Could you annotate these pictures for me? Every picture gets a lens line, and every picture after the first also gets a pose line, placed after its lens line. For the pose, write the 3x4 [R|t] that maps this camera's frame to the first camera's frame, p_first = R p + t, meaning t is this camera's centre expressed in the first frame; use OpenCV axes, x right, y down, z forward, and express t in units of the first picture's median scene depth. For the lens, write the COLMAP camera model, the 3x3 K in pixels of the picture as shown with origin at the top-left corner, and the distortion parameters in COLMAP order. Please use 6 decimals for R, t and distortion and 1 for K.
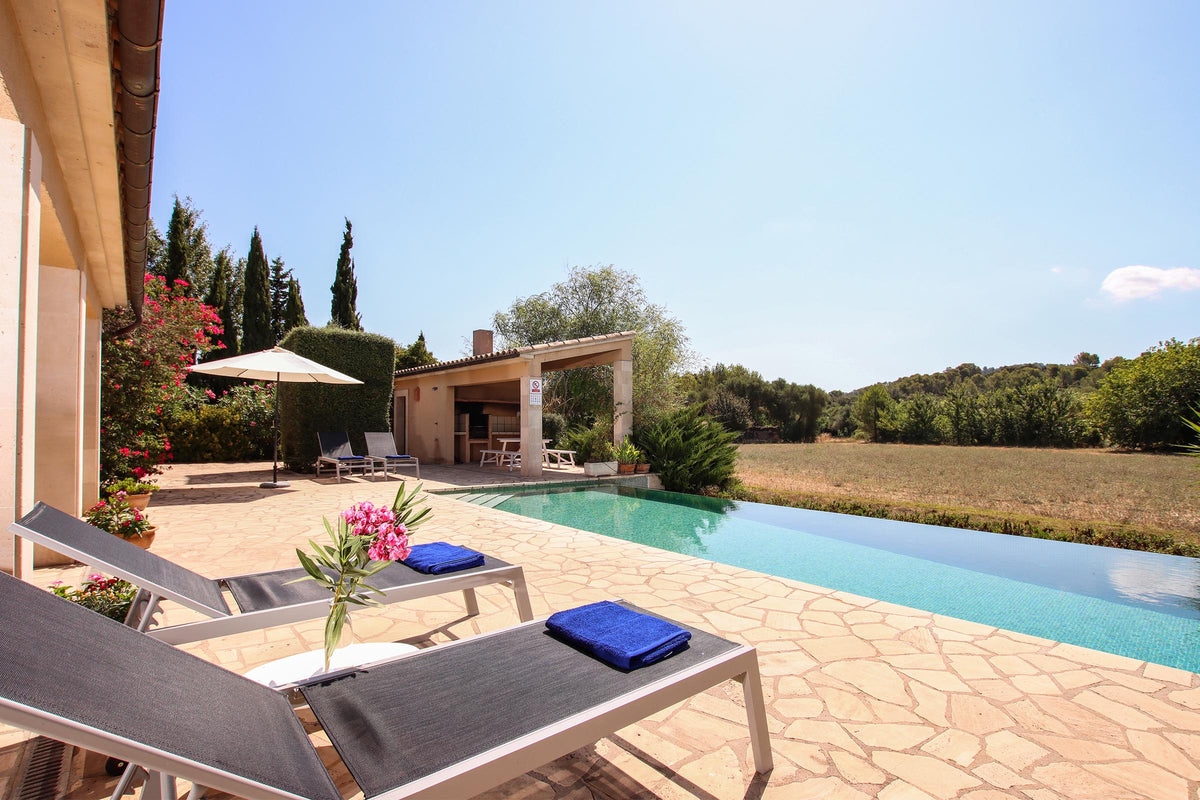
lens RADIAL K [[555.9, 0, 604.9], [0, 555.9, 420.2], [0, 0, 1]] dist [-0.034059, 0.004029]
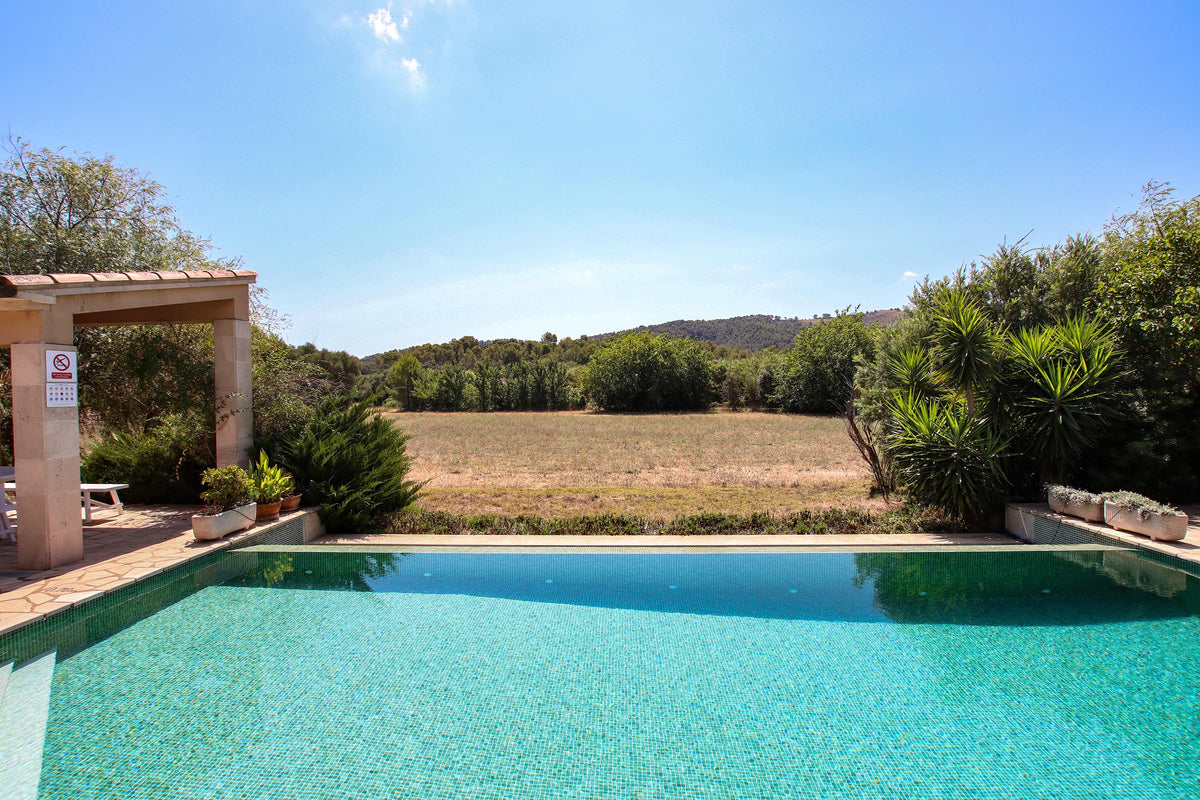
lens RADIAL K [[555.9, 0, 596.2], [0, 555.9, 401.0], [0, 0, 1]] dist [-0.034059, 0.004029]
pose [[0.676551, -0.027821, 0.735870, -0.041593], [0.007646, 0.999498, 0.030759, -0.011676], [-0.736356, -0.015184, 0.676424, 0.104037]]
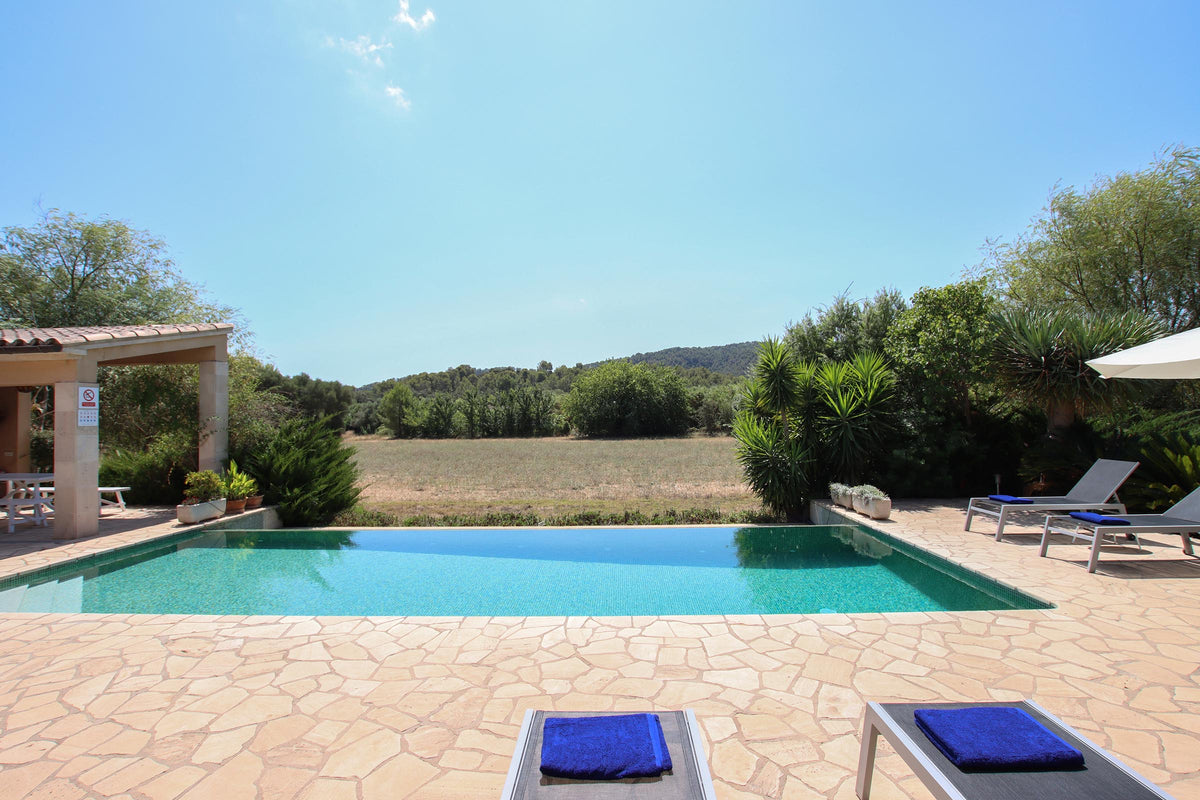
lens RADIAL K [[555.9, 0, 596.8], [0, 555.9, 400.5], [0, 0, 1]] dist [-0.034059, 0.004029]
pose [[0.674949, 0.004179, 0.737852, -0.051494], [0.014687, 0.999710, -0.019097, -0.010006], [-0.737718, 0.023726, 0.674692, 0.035498]]
